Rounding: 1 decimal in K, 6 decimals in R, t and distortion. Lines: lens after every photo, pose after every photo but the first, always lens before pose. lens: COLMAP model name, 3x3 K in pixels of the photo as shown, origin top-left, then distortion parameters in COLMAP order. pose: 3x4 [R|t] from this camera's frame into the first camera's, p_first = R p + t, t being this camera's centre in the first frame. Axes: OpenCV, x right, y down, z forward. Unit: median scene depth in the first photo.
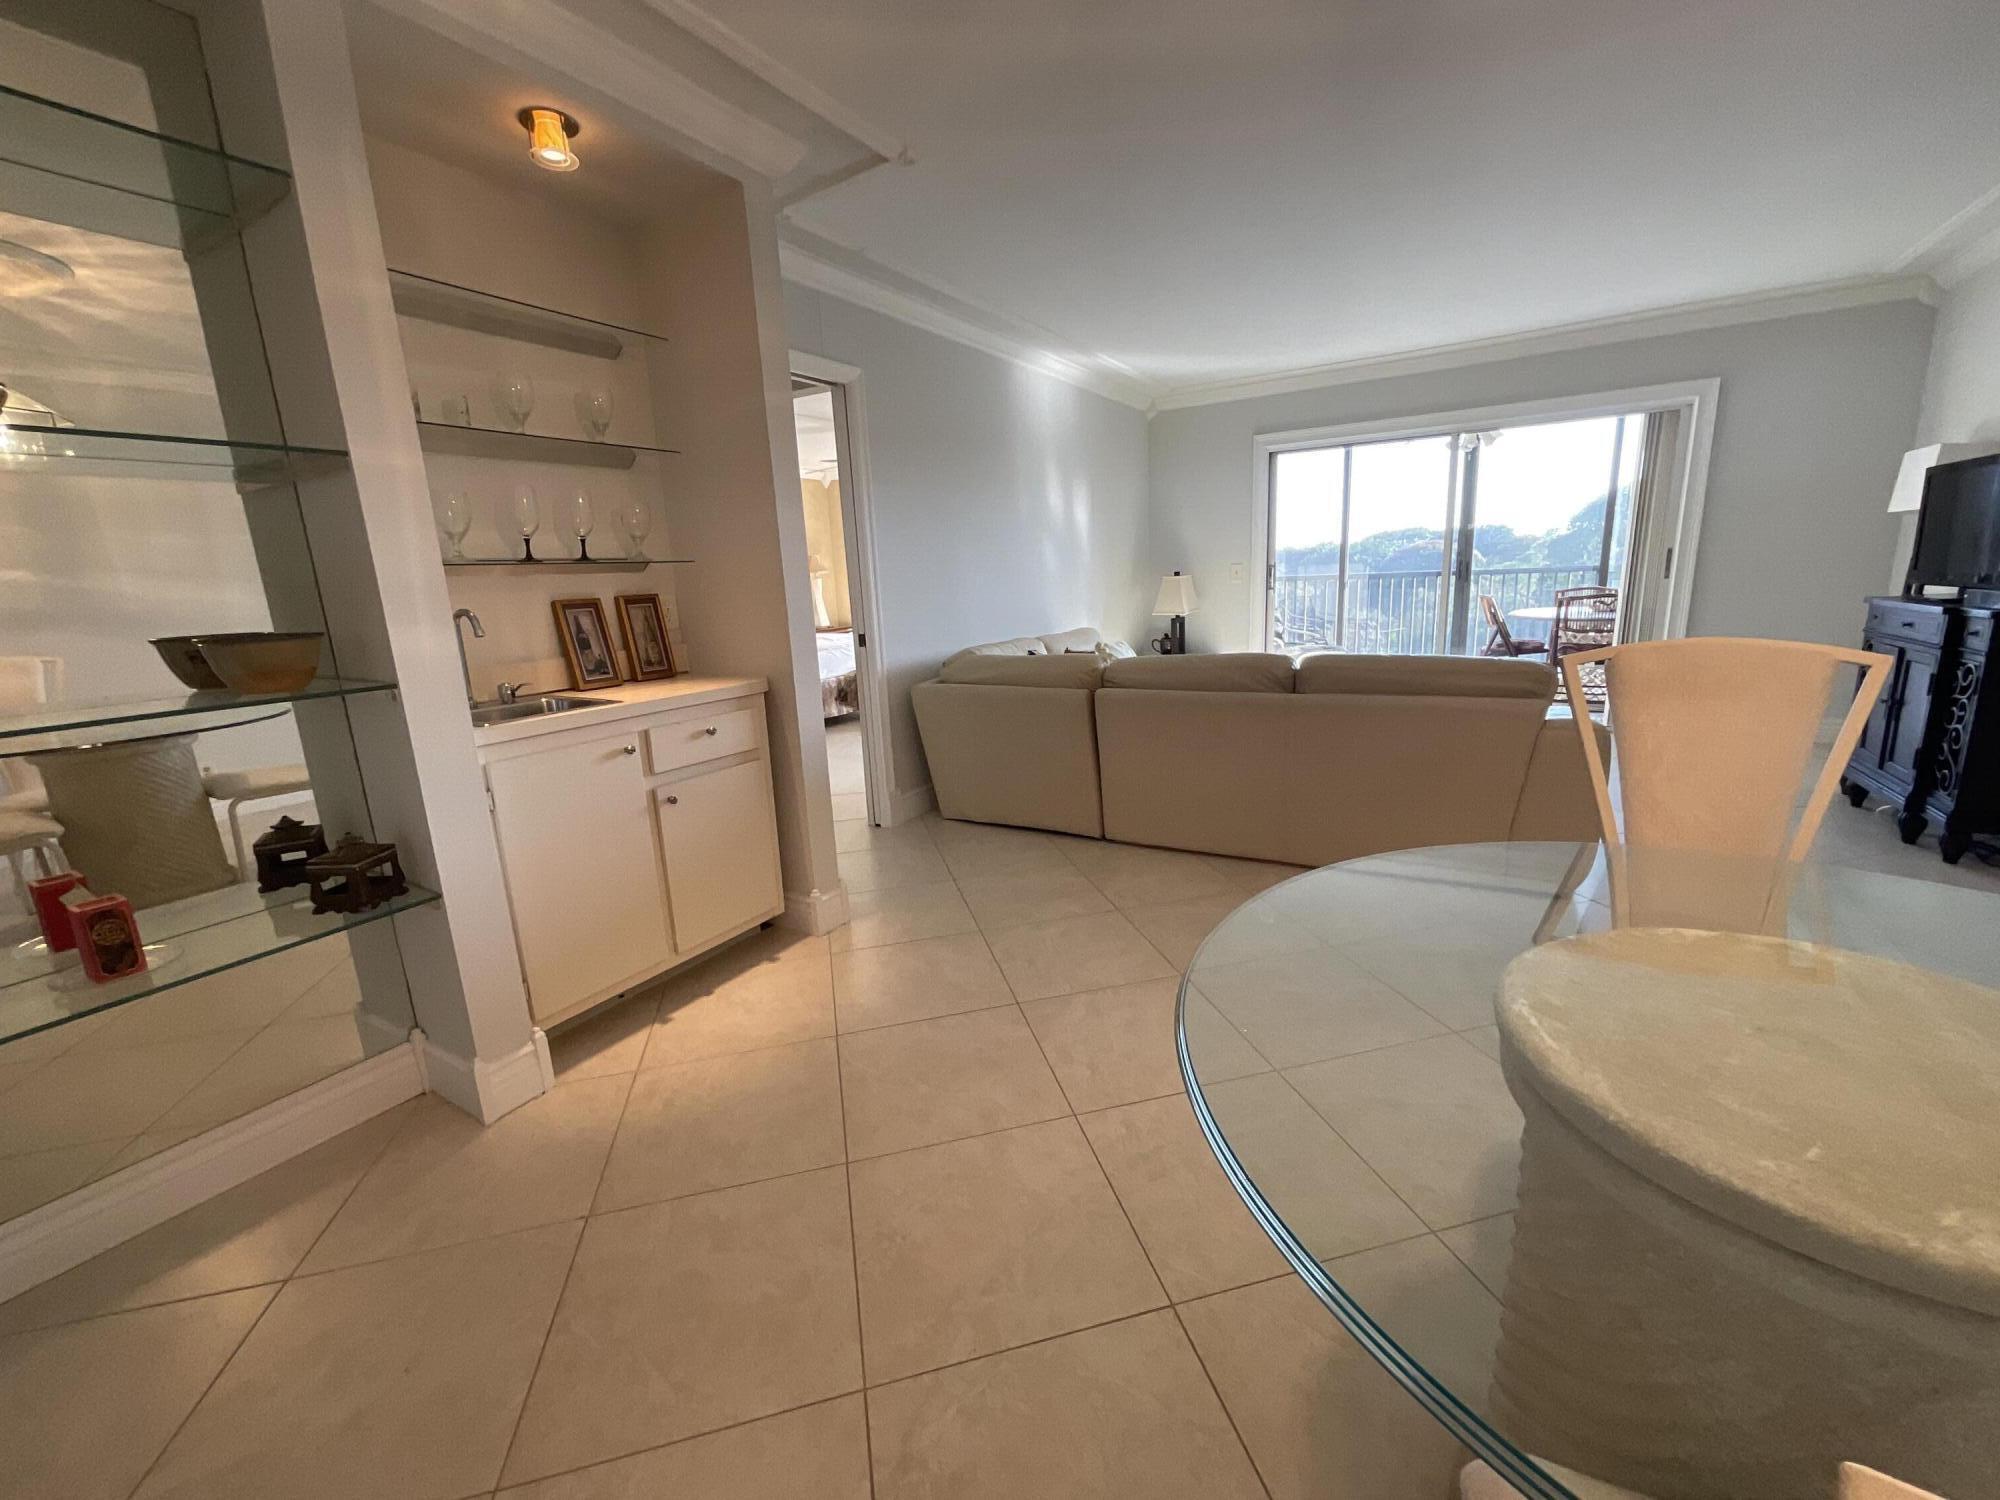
lens RADIAL K [[811.9, 0, 1002.7], [0, 811.9, 754.4], [0, 0, 1]] dist [-0.003062, 0.001264]
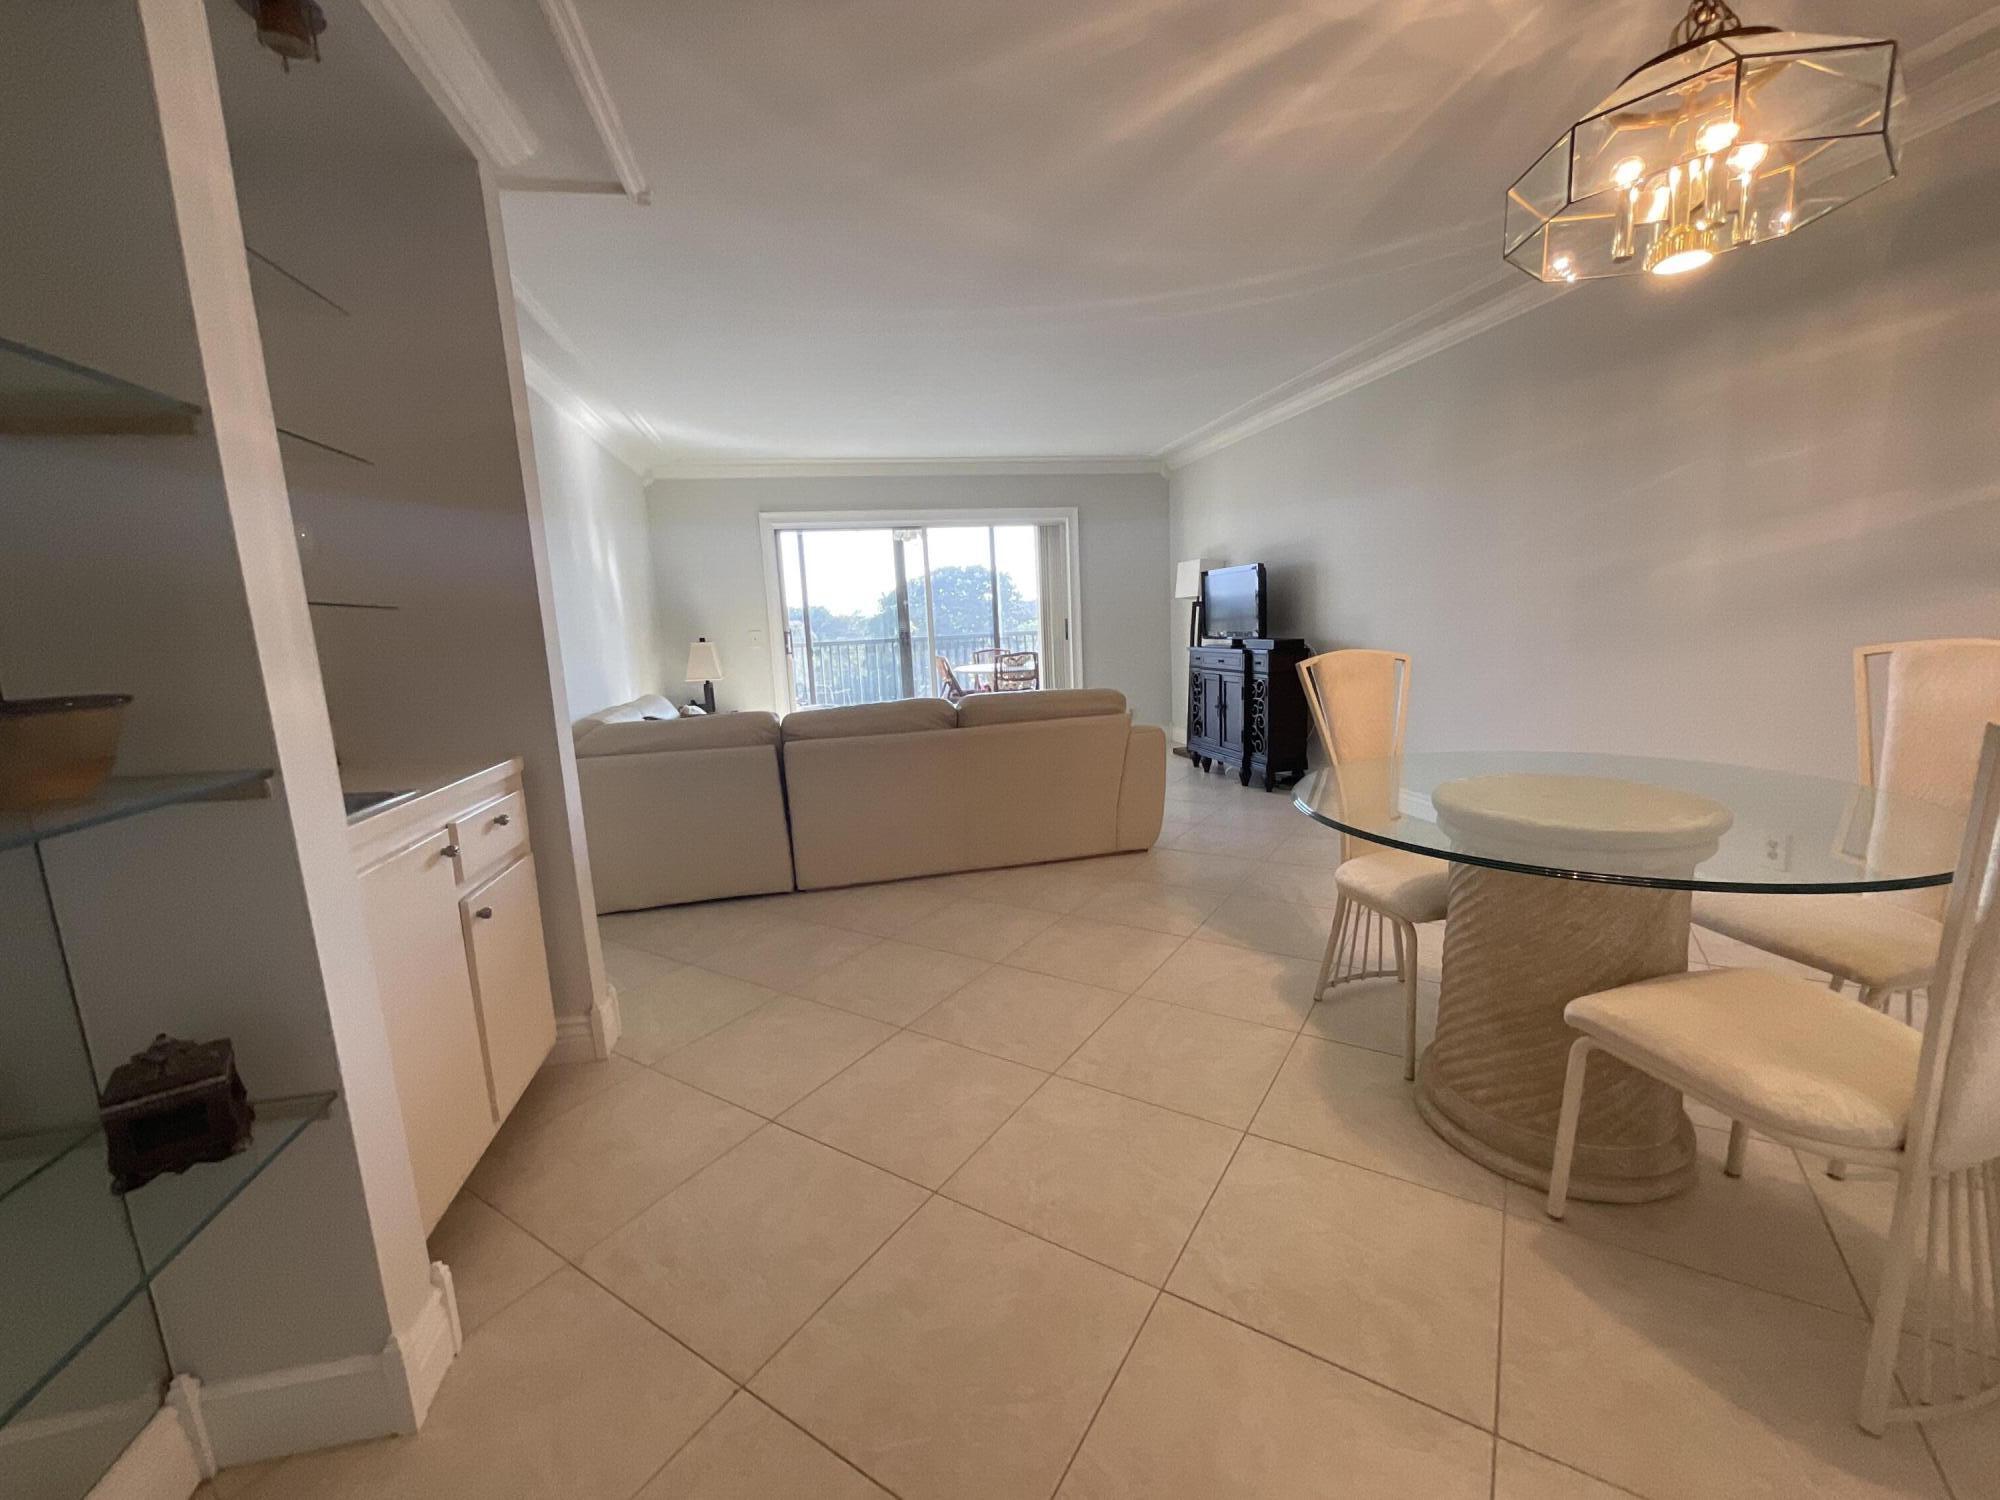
lens RADIAL K [[811.9, 0, 1005.1], [0, 811.9, 753.7], [0, 0, 1]] dist [-0.003062, 0.001264]
pose [[0.725178, -0.100231, 0.681227, -0.434534], [0.162710, 0.986274, -0.028095, 0.007743], [-0.669060, 0.131216, 0.731533, 0.081176]]
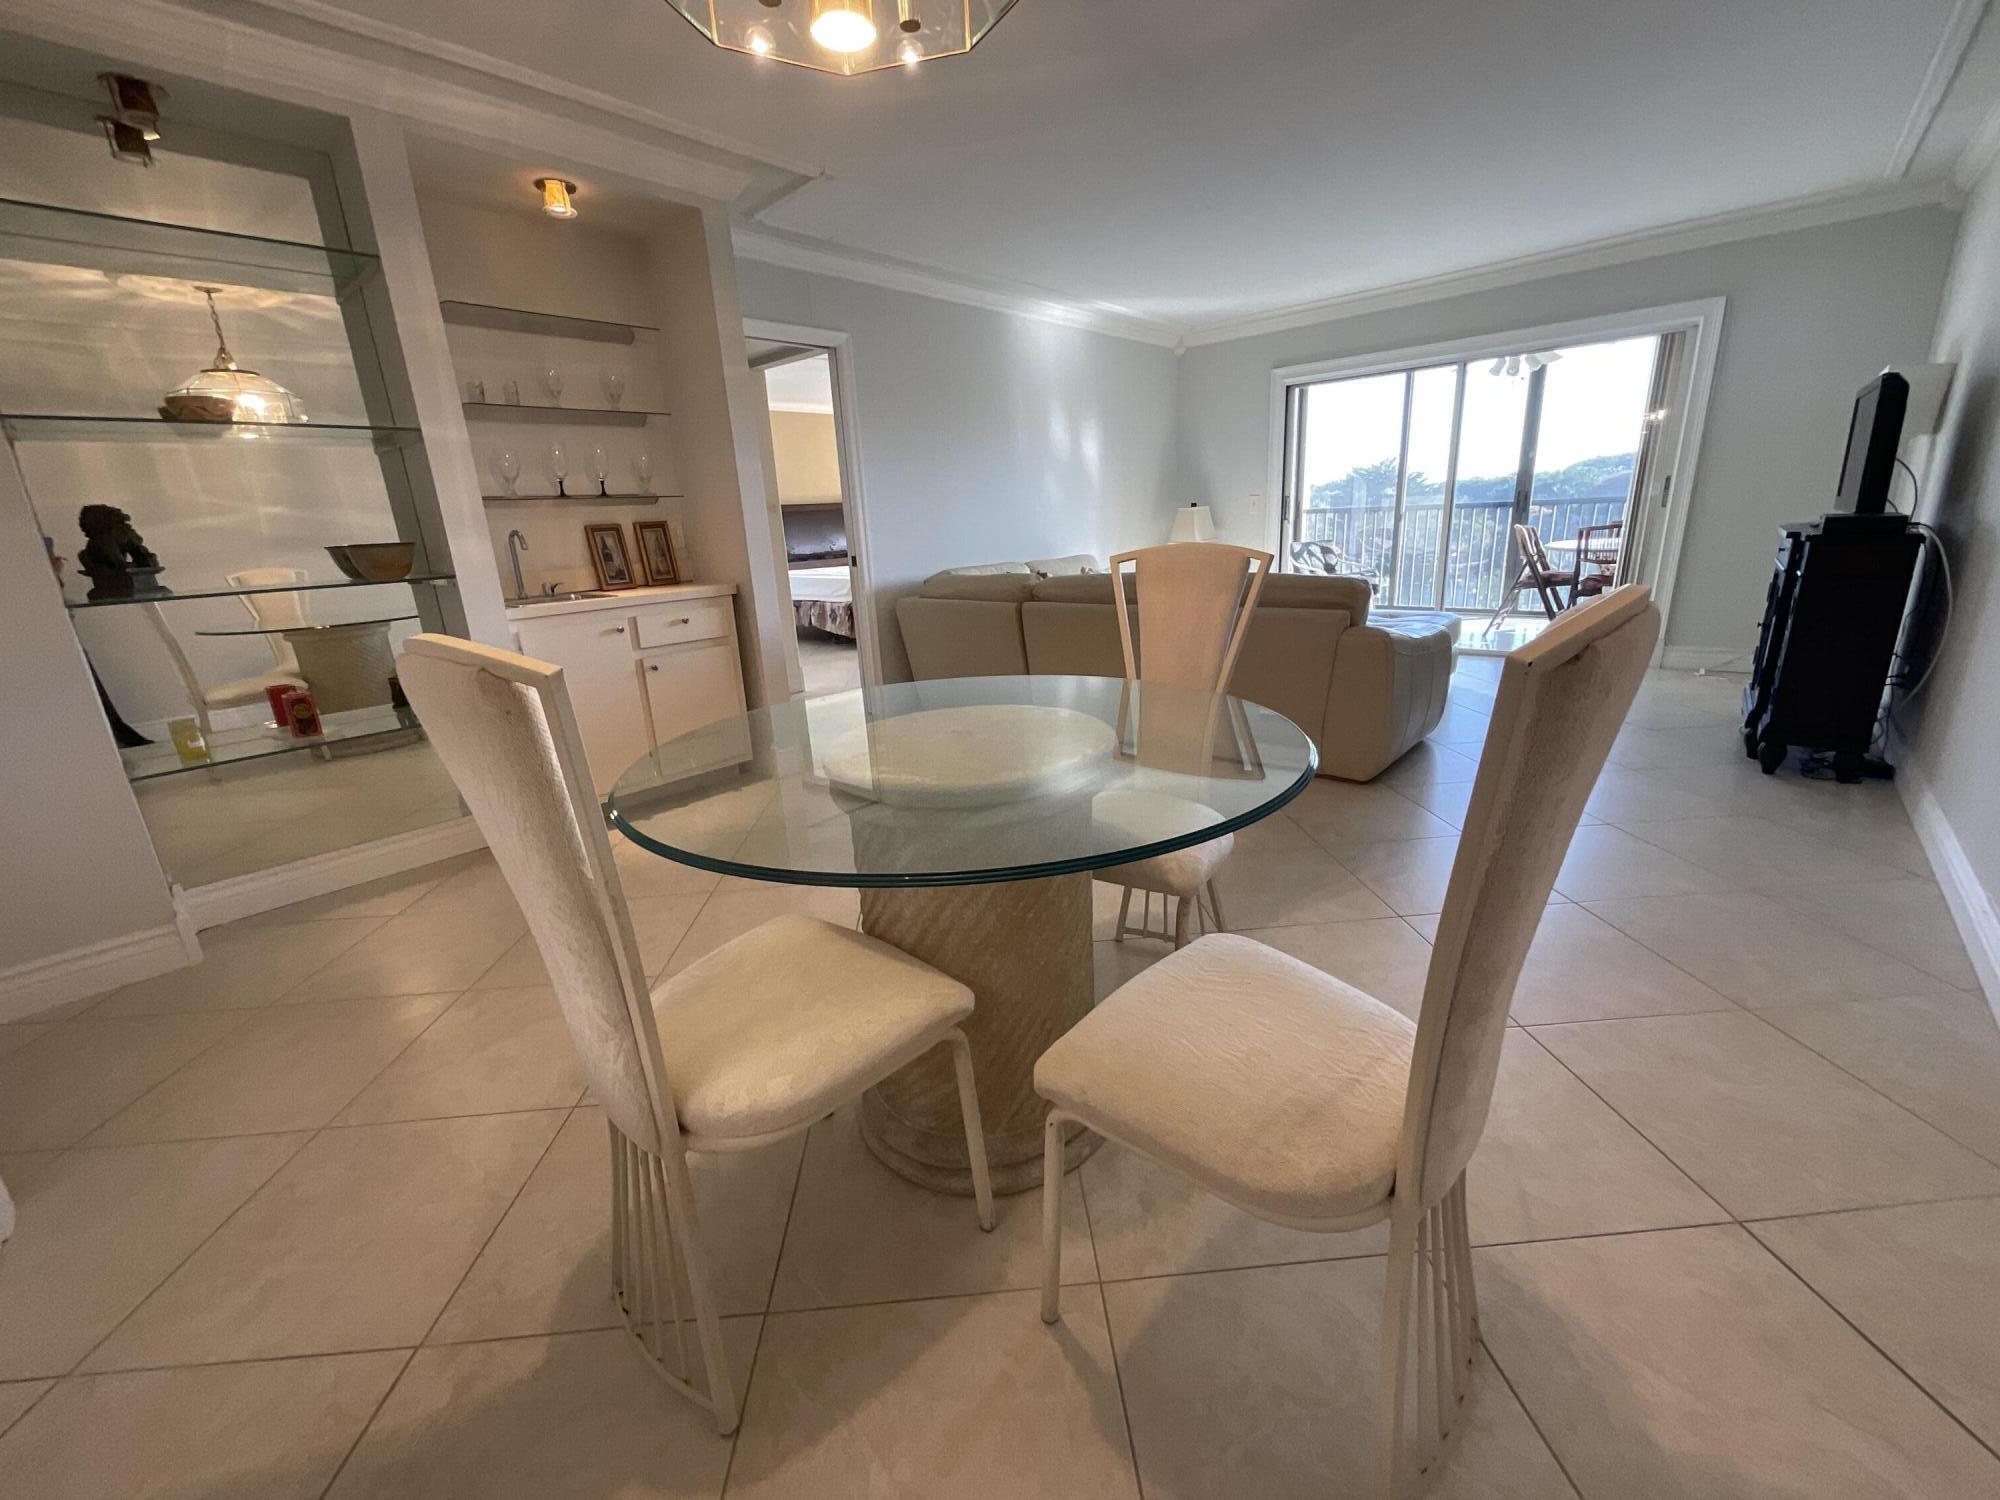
lens RADIAL K [[811.9, 0, 1006.6], [0, 811.9, 757.5], [0, 0, 1]] dist [-0.003062, 0.001264]
pose [[0.984260, 0.047891, -0.170115, 0.351353], [-0.034275, 0.996035, 0.082097, 0.058474], [0.173372, -0.074974, 0.981998, -0.235542]]
